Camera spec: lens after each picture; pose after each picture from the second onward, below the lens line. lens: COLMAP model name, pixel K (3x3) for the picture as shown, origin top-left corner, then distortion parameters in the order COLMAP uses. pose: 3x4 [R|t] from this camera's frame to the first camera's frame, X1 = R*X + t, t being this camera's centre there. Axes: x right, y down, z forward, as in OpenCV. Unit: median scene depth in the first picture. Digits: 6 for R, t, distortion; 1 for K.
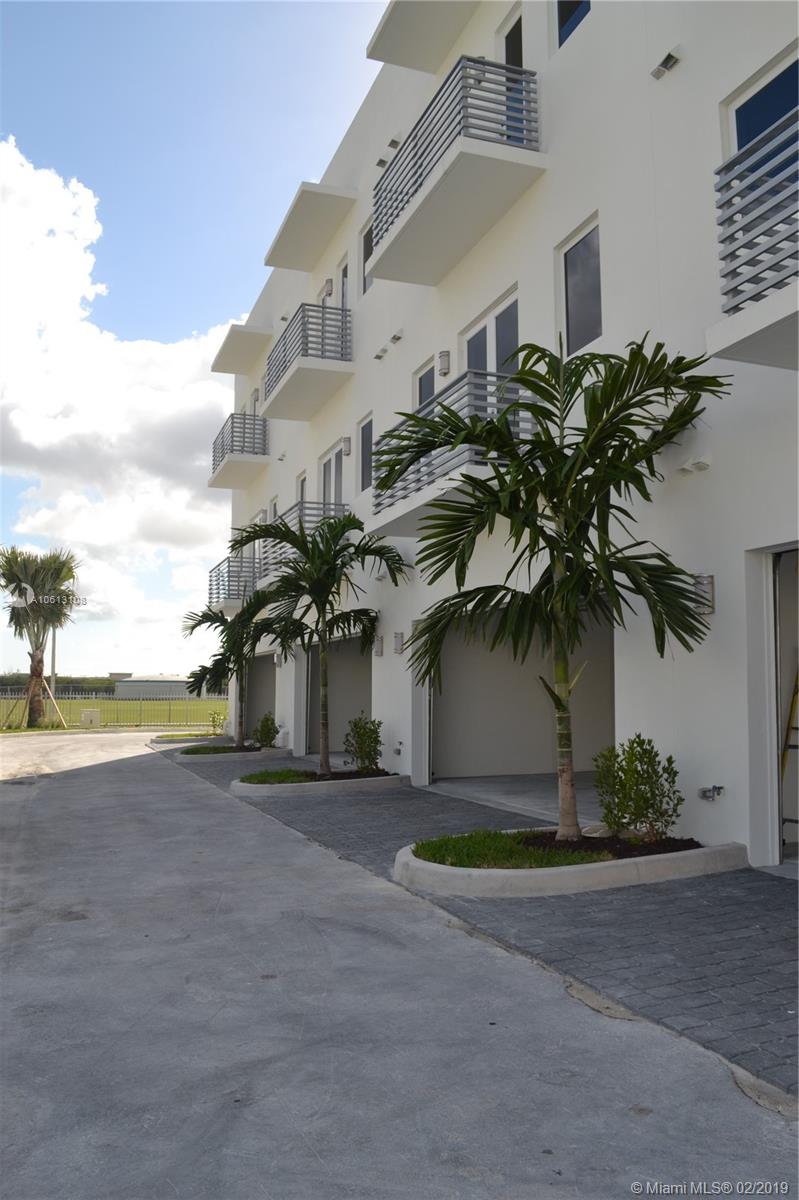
lens RADIAL K [[959.5, 0, 414.3], [0, 959.5, 610.4], [0, 0, 1]] dist [-0.078237, 0.004535]
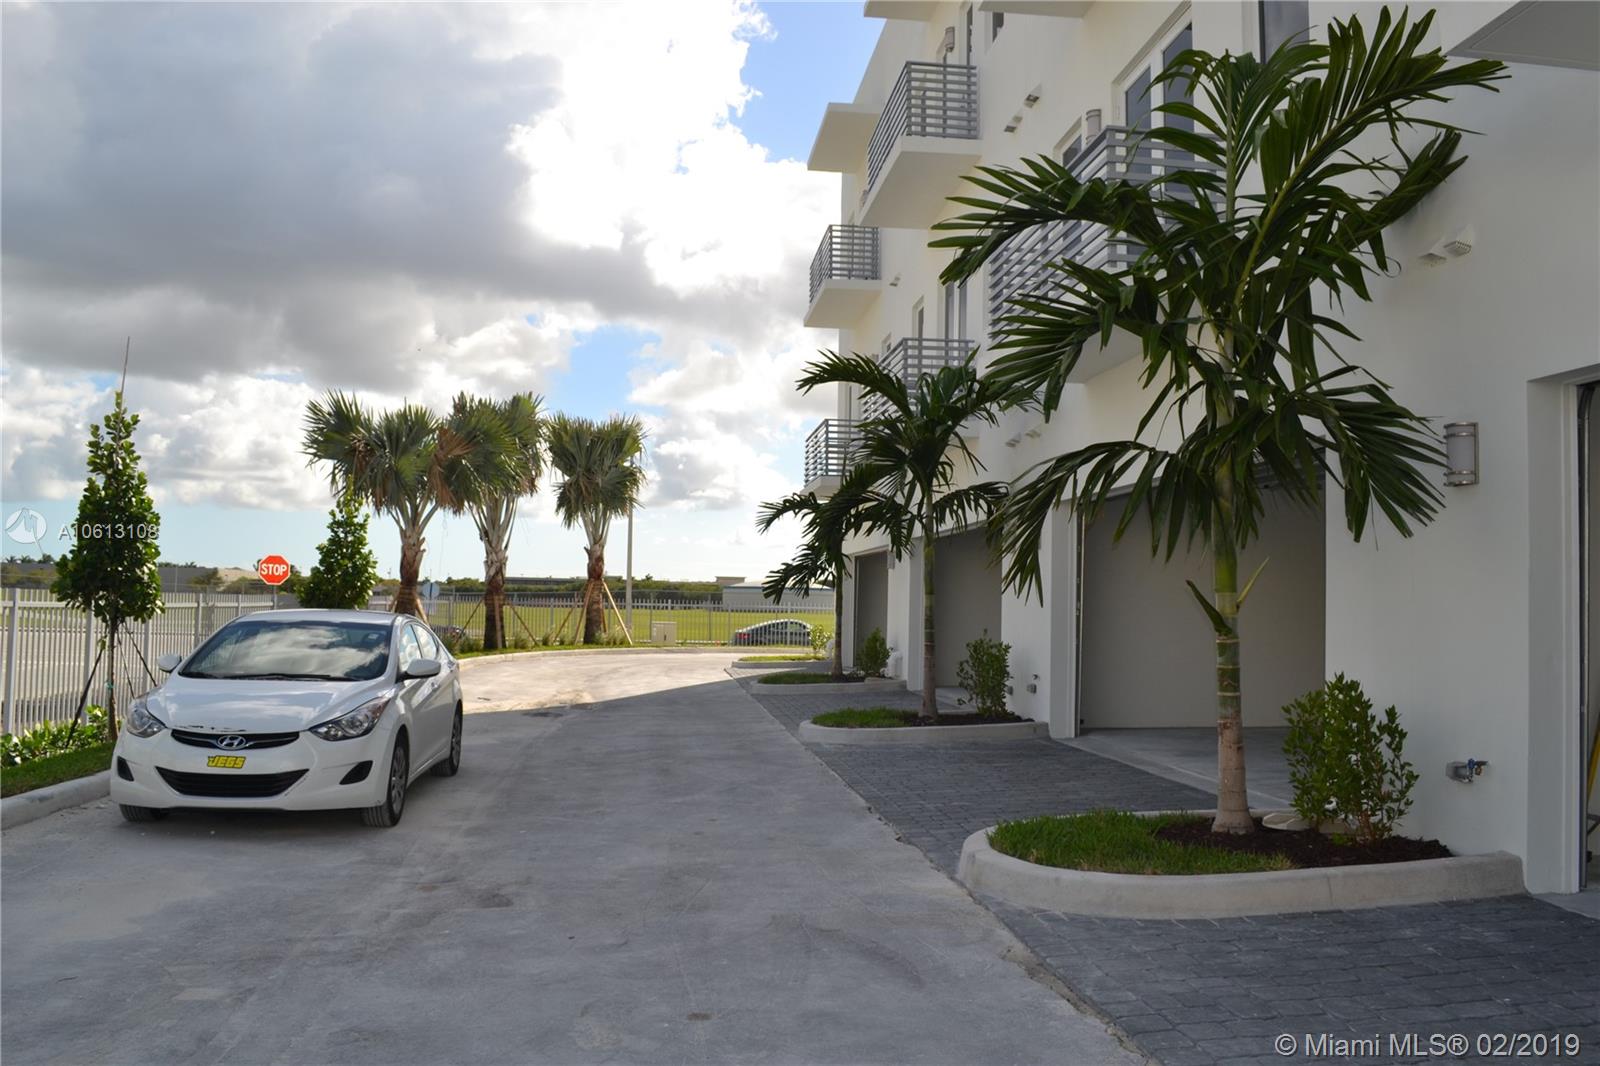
lens RADIAL K [[1279.4, 0, 800.0], [0, 1279.4, 533.0], [0, 0, 1]] dist [-0.078237, 0.004535]
pose [[0.969721, 0.004723, -0.244168, 0.083455], [0.002355, 0.999586, 0.028689, 0.010897], [0.244202, -0.028396, 0.969308, 0.096886]]
